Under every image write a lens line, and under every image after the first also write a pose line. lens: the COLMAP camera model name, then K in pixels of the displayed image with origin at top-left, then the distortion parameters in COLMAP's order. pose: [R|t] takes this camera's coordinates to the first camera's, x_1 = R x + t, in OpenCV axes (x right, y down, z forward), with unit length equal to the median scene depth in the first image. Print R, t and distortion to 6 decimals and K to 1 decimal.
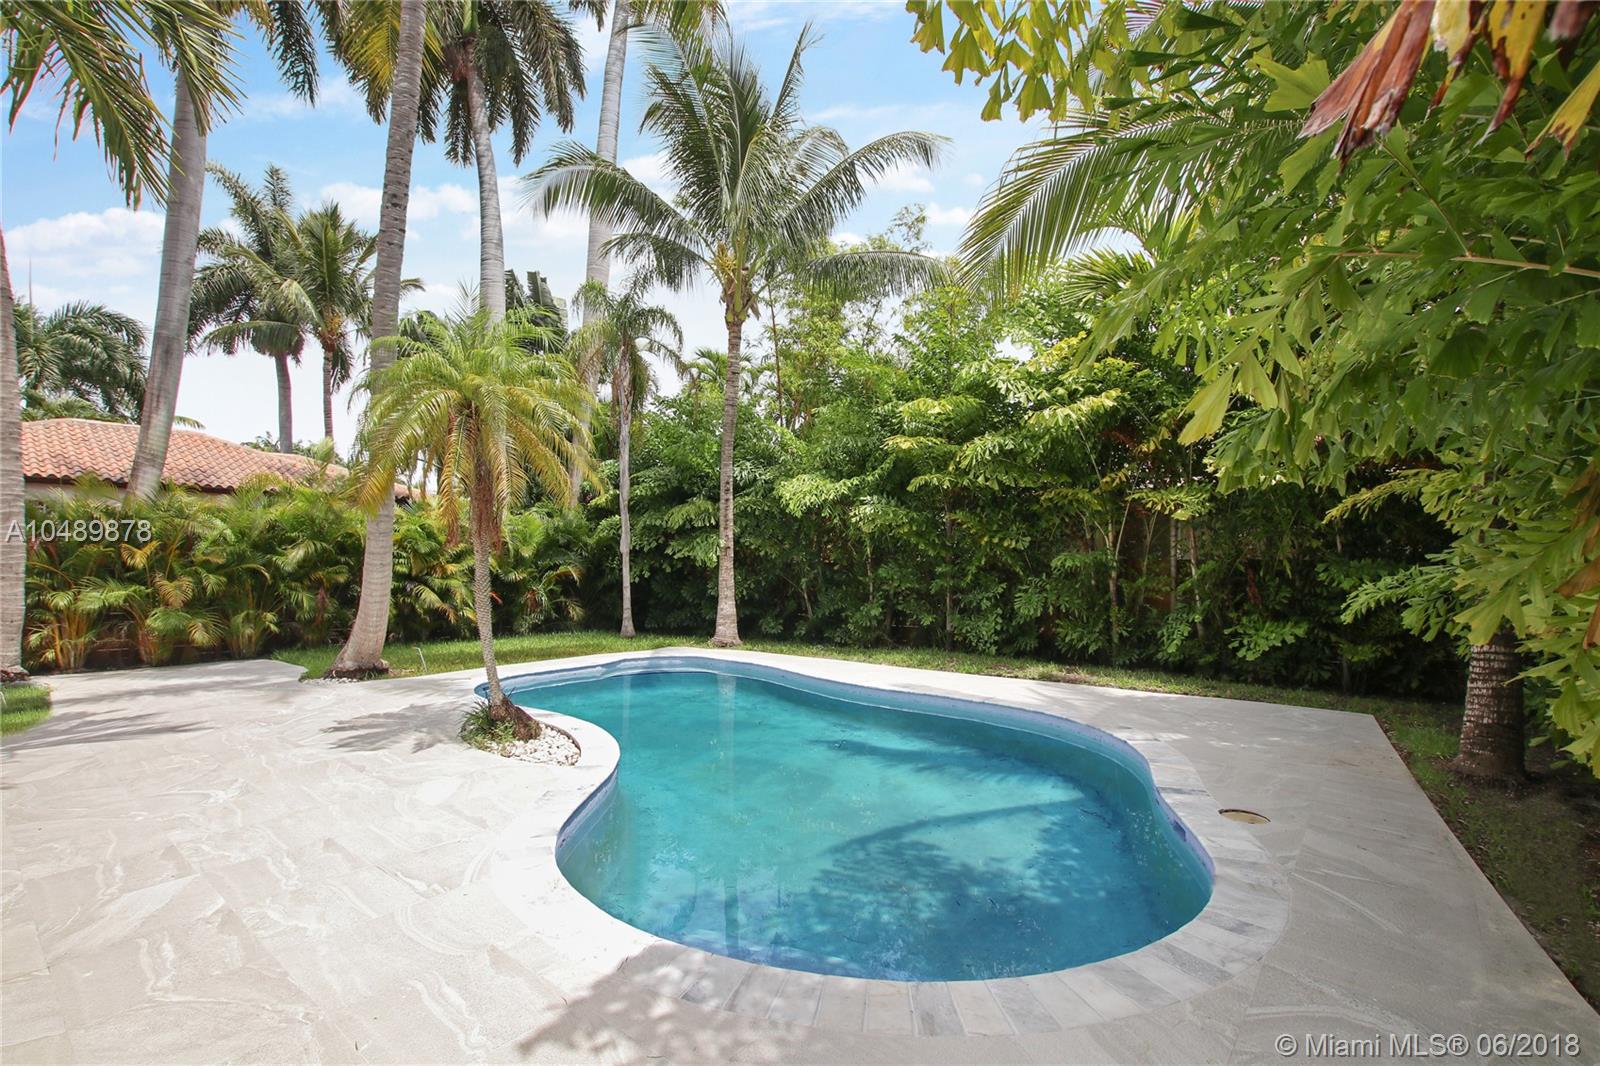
lens RADIAL K [[721.3, 0, 844.3], [0, 721.3, 531.2], [0, 0, 1]] dist [-0.025047, 0.000553]
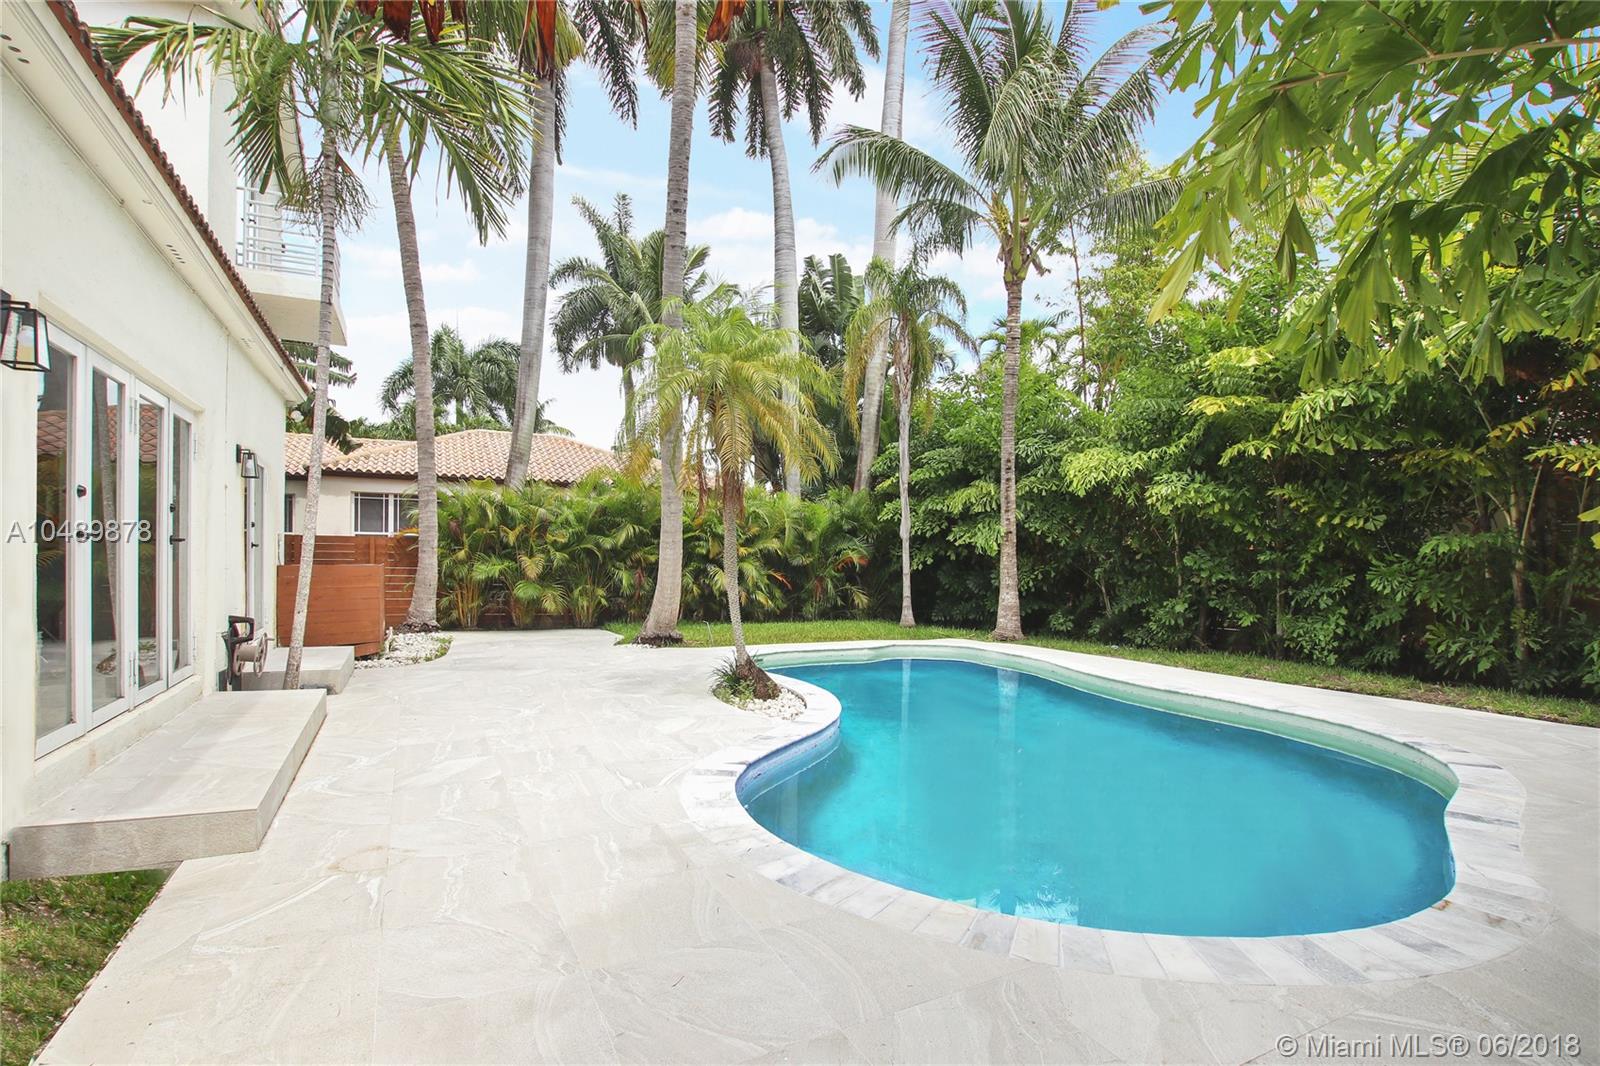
lens RADIAL K [[823.4, 0, 851.9], [0, 823.4, 556.1], [0, 0, 1]] dist [-0.023412, 0.000374]
pose [[0.907396, 0.009272, -0.420175, 0.106665], [0.001933, 0.999654, 0.026234, 0.027942], [0.420273, -0.024616, 0.907064, -0.028052]]
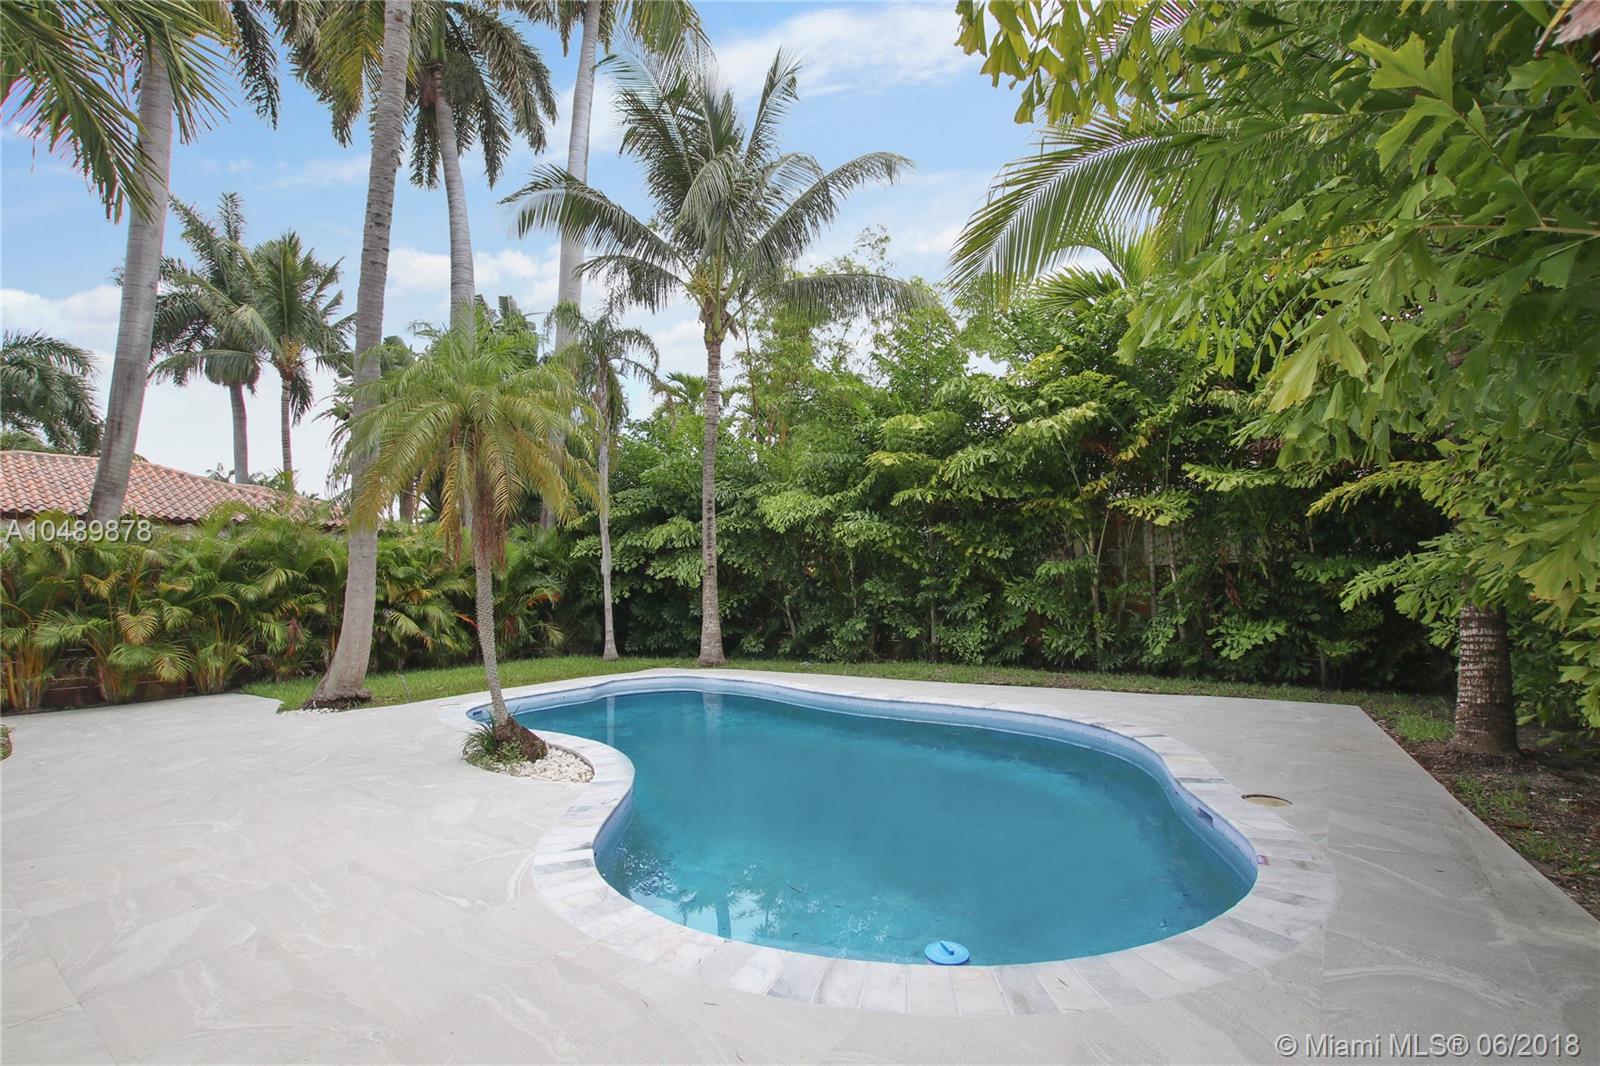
lens RADIAL K [[717.7, 0, 835.2], [0, 717.7, 535.9], [0, 0, 1]] dist [-0.025588, 0.000756]
pose [[0.998525, -0.024997, 0.048190, -0.041899], [0.026345, 0.999273, -0.027560, 0.013825], [-0.047466, 0.028789, 0.998458, 0.000793]]
